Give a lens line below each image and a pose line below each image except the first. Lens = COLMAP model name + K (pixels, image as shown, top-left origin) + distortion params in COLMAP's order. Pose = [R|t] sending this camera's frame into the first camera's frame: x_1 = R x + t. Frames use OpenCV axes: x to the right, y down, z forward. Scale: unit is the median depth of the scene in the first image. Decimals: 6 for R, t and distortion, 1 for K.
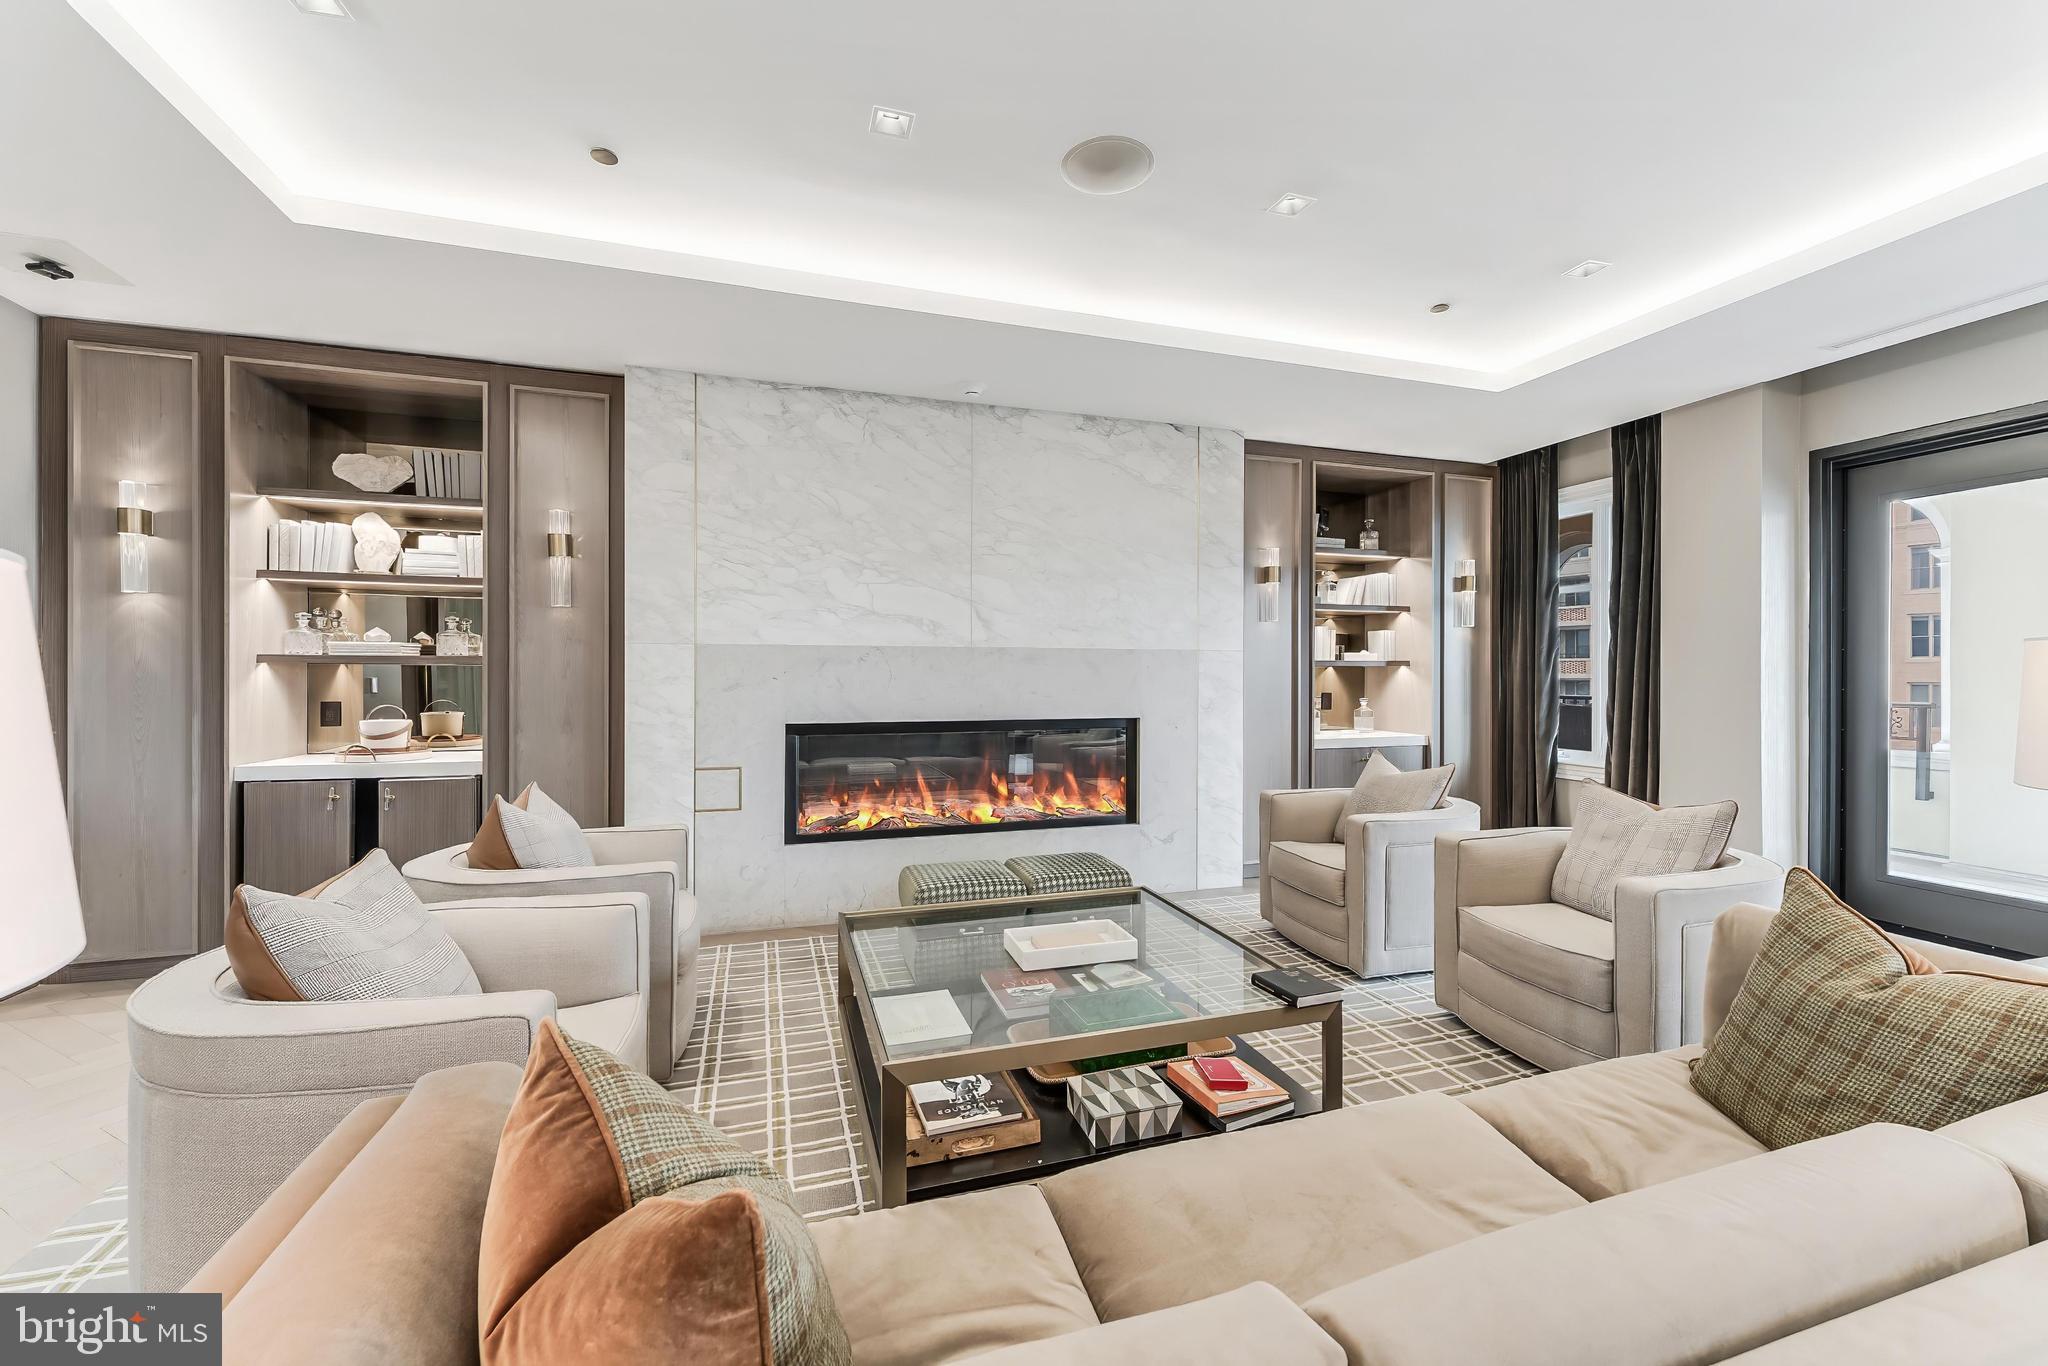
lens RADIAL K [[830.4, 0, 1027.6], [0, 830.4, 679.7], [0, 0, 1]] dist [-0.000026, -0.000006]
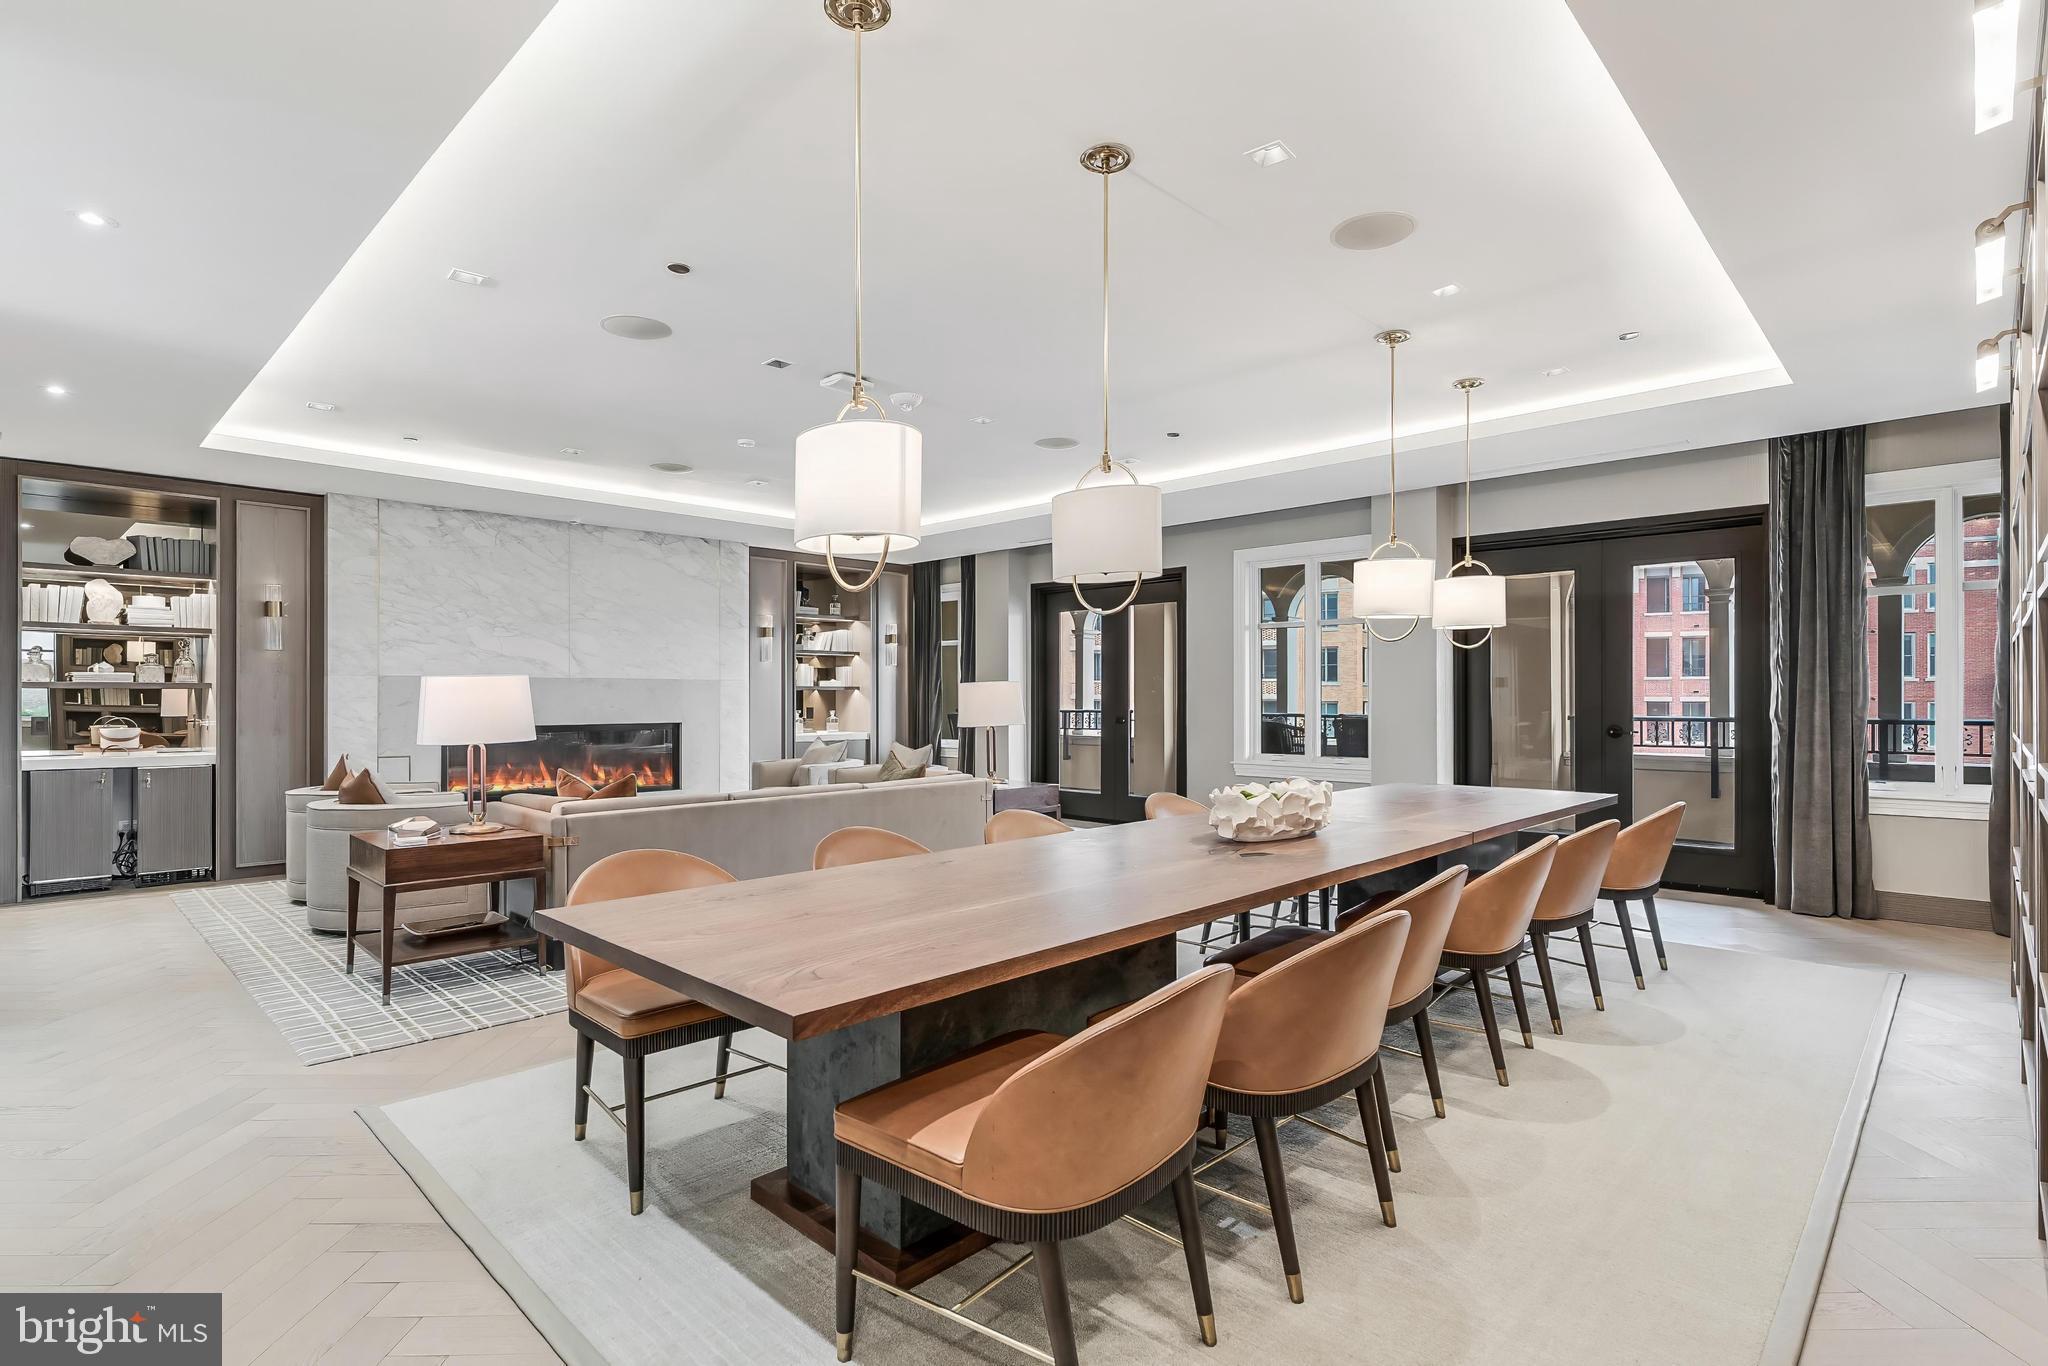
lens RADIAL K [[986.8, 0, 1027.6], [0, 986.8, 698.4], [0, 0, 1]] dist [-0.000387, 0.000084]
pose [[0.885059, -0.003234, 0.465467, -0.152947], [0.005731, 0.999976, -0.003949, 0.010682], [-0.465443, 0.006163, 0.885056, -0.946183]]
